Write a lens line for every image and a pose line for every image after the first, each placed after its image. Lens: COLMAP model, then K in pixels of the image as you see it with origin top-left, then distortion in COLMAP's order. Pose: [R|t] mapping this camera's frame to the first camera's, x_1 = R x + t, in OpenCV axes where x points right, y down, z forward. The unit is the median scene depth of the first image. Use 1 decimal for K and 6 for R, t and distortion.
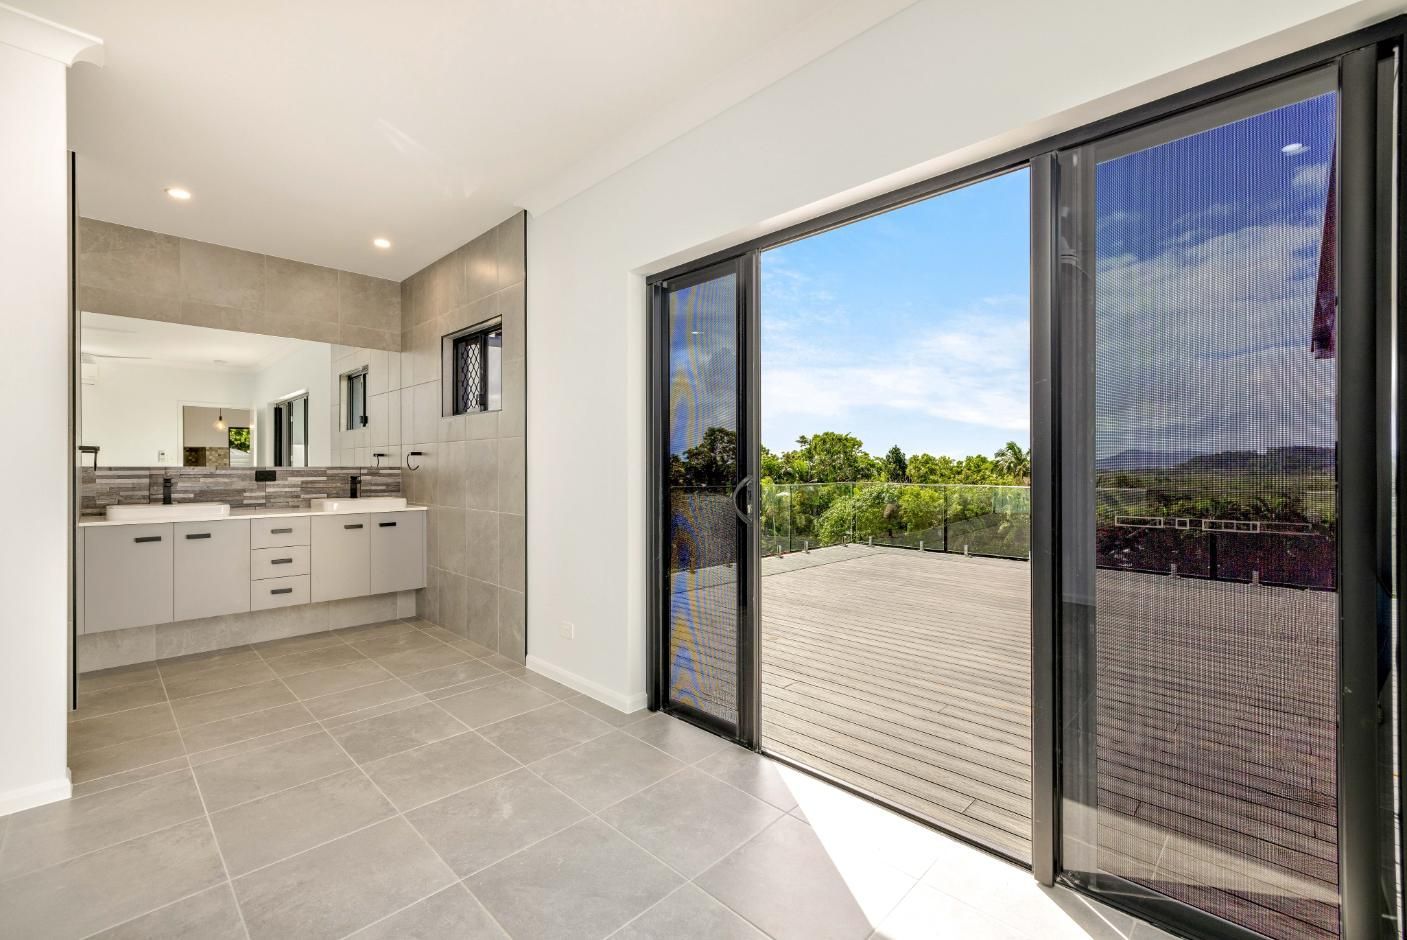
lens RADIAL K [[601.5, 0, 698.2], [0, 601.5, 470.7], [0, 0, 1]] dist [0.000702, 0.000605]
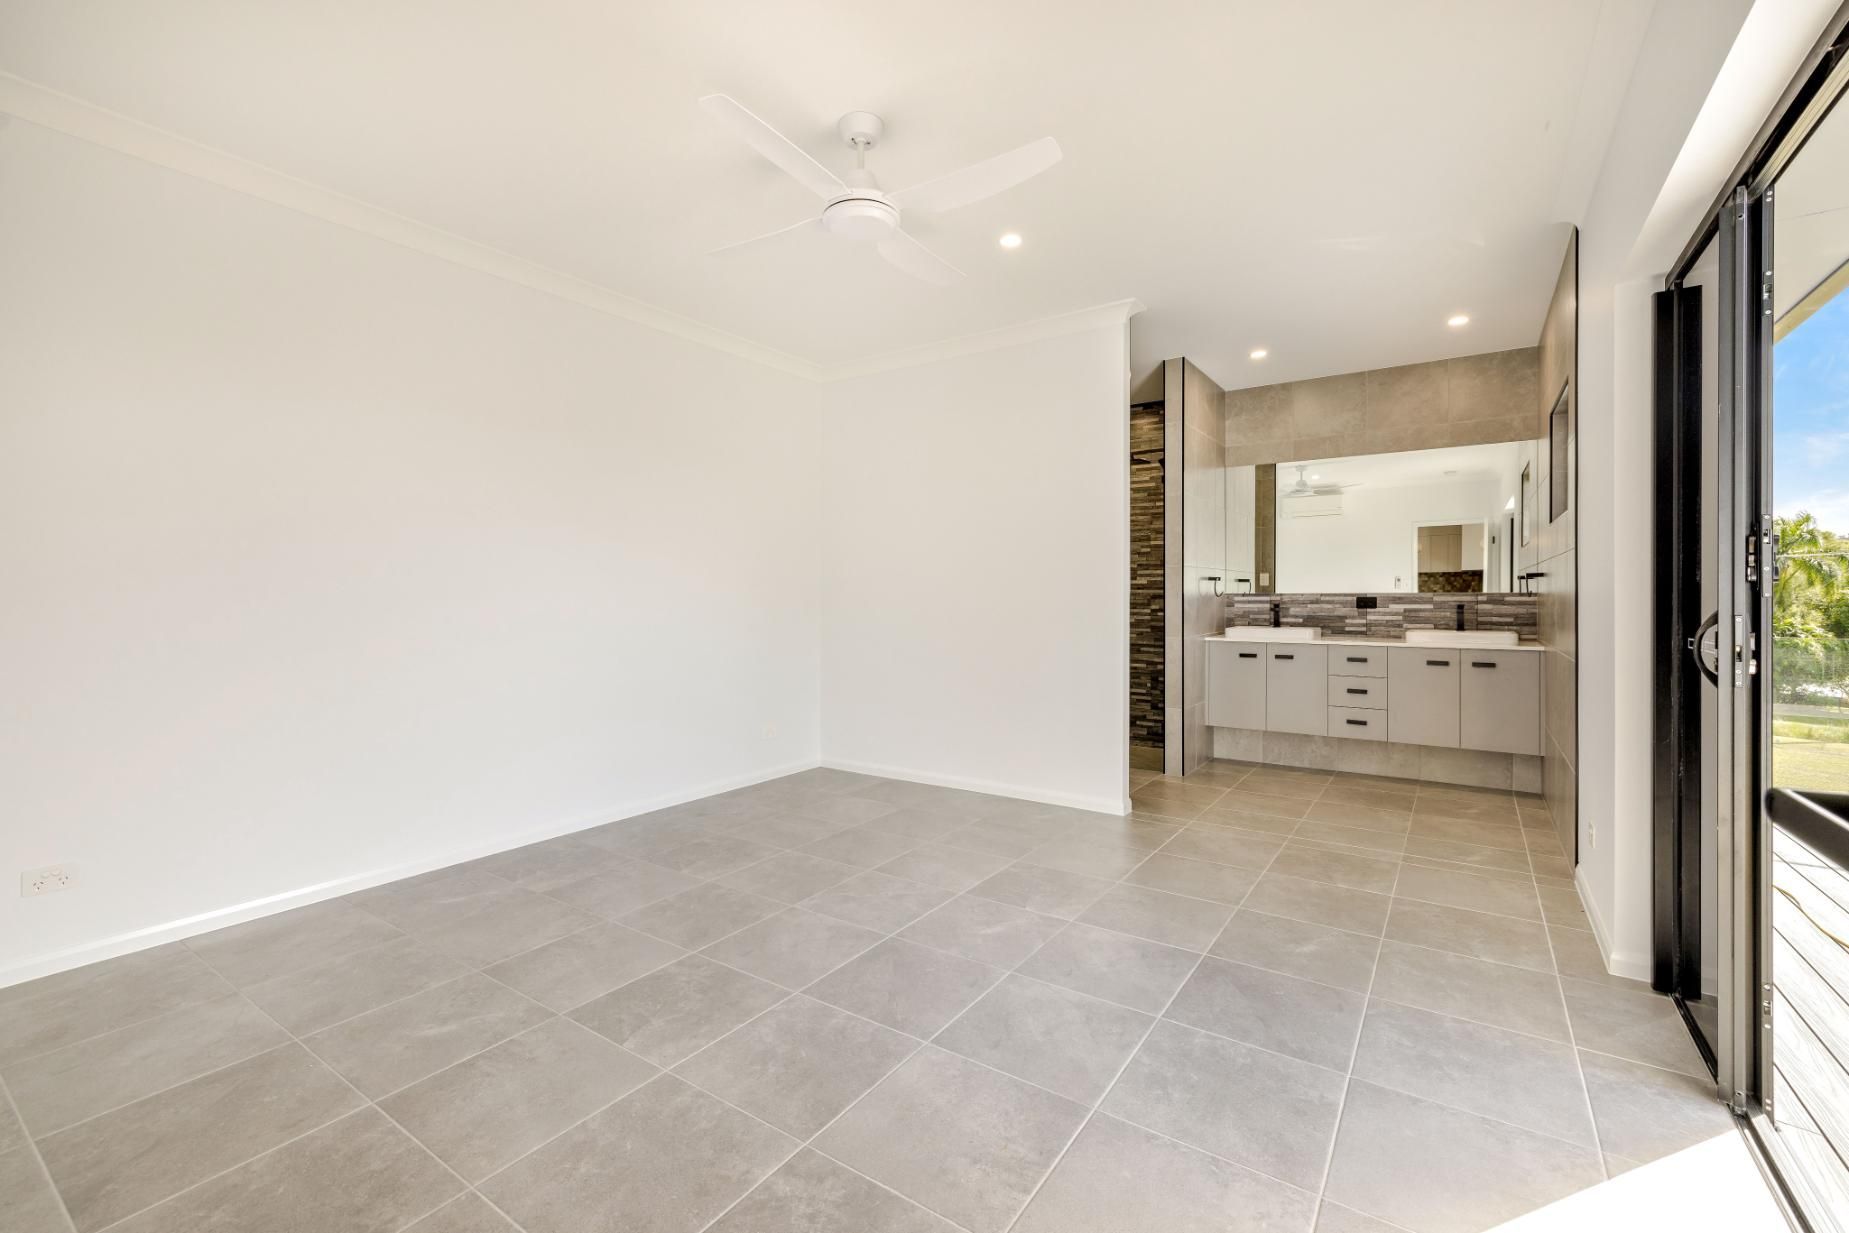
lens RADIAL K [[790.5, 0, 913.3], [0, 790.5, 606.4], [0, 0, 1]] dist [0.000702, 0.000605]
pose [[0.168494, 0.013495, -0.985610, 0.409501], [-0.003770, 0.999908, 0.013046, 0.000819], [0.985695, 0.001518, 0.168529, 0.082450]]
